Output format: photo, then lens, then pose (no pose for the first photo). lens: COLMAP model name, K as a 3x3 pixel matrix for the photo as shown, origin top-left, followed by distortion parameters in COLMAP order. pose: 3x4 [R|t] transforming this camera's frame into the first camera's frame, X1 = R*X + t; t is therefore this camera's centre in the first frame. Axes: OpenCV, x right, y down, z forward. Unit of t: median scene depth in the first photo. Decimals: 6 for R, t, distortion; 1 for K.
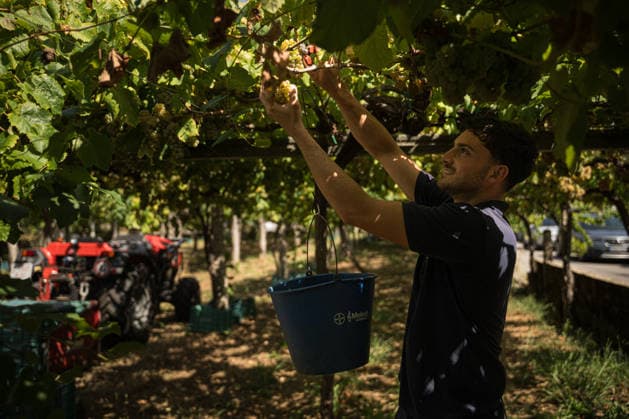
lens RADIAL K [[636.8, 0, 313.2], [0, 636.8, 209.3], [0, 0, 1]] dist [0.003851, 0.000000]
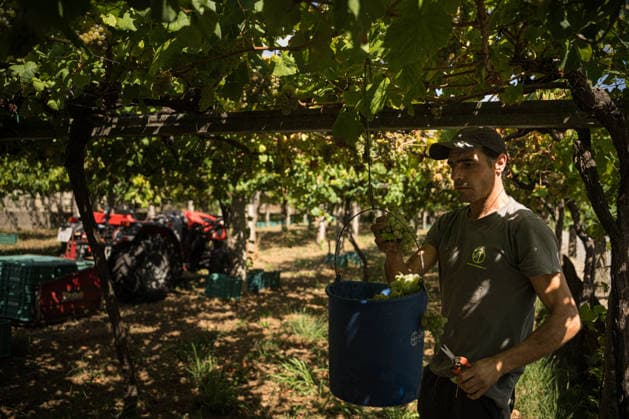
lens RADIAL K [[552.9, 0, 314.9], [0, 552.9, 209.2], [0, 0, 1]] dist [-0.013975, 0.037767]
pose [[0.960247, 0.045761, -0.275374, 0.305959], [-0.039894, 0.998843, 0.026872, 0.000287], [0.276285, -0.014818, 0.960962, 0.100759]]
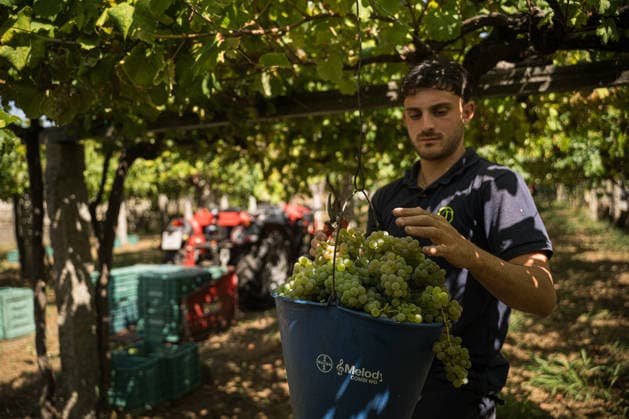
lens RADIAL K [[552.9, 0, 312.8], [0, 552.9, 210.5], [0, 0, 1]] dist [-0.013975, 0.037767]
pose [[0.969698, -0.023011, -0.243219, 0.018345], [0.035794, 0.998193, 0.048266, 0.008363], [0.241669, -0.055509, 0.968770, 0.124594]]
